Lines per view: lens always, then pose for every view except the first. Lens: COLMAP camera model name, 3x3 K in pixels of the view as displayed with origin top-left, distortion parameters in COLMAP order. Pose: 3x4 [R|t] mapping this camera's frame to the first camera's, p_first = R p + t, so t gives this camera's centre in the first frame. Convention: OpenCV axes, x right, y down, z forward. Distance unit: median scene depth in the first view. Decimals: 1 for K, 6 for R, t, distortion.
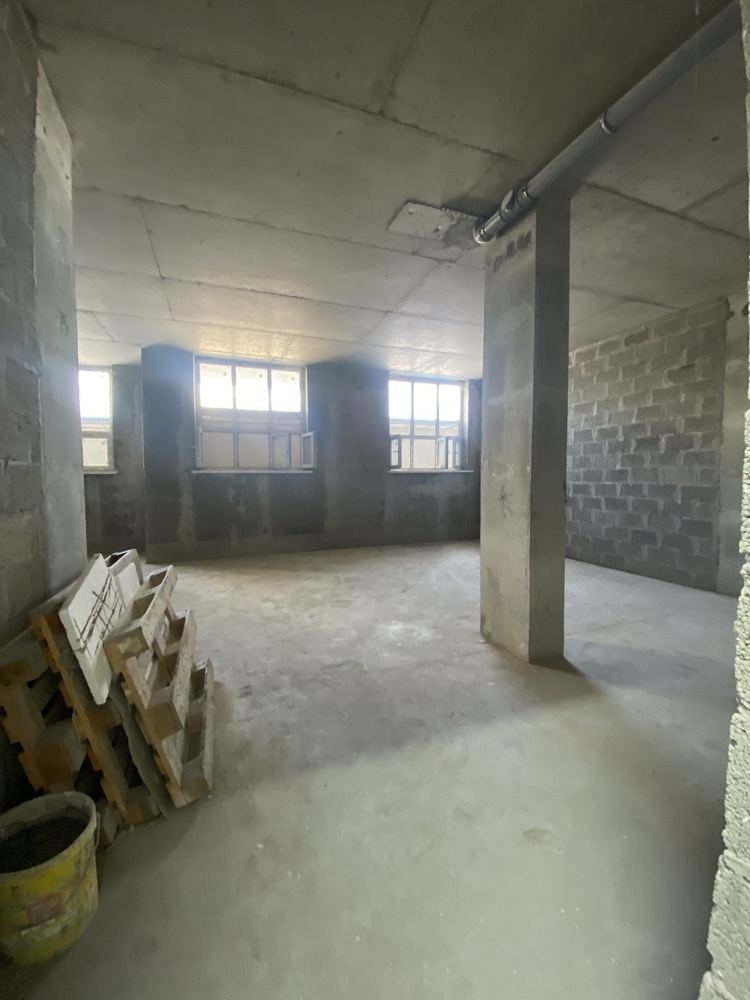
lens RADIAL K [[402.3, 0, 373.3], [0, 402.3, 497.7], [0, 0, 1]] dist [0.042796, -0.037207]
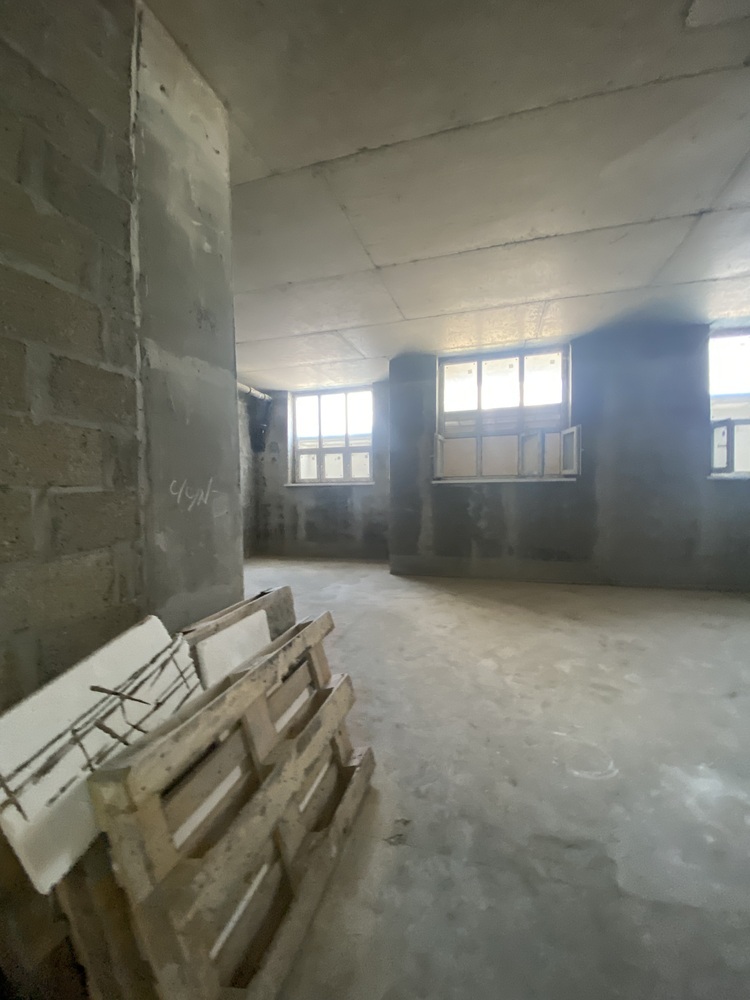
lens RADIAL K [[402.3, 0, 373.3], [0, 402.3, 497.7], [0, 0, 1]] dist [0.042796, -0.037207]
pose [[0.791194, 0.013555, -0.611415, 0.017779], [-0.021628, 0.999749, -0.005823, -0.022063], [0.611183, 0.017831, 0.791288, 0.205936]]
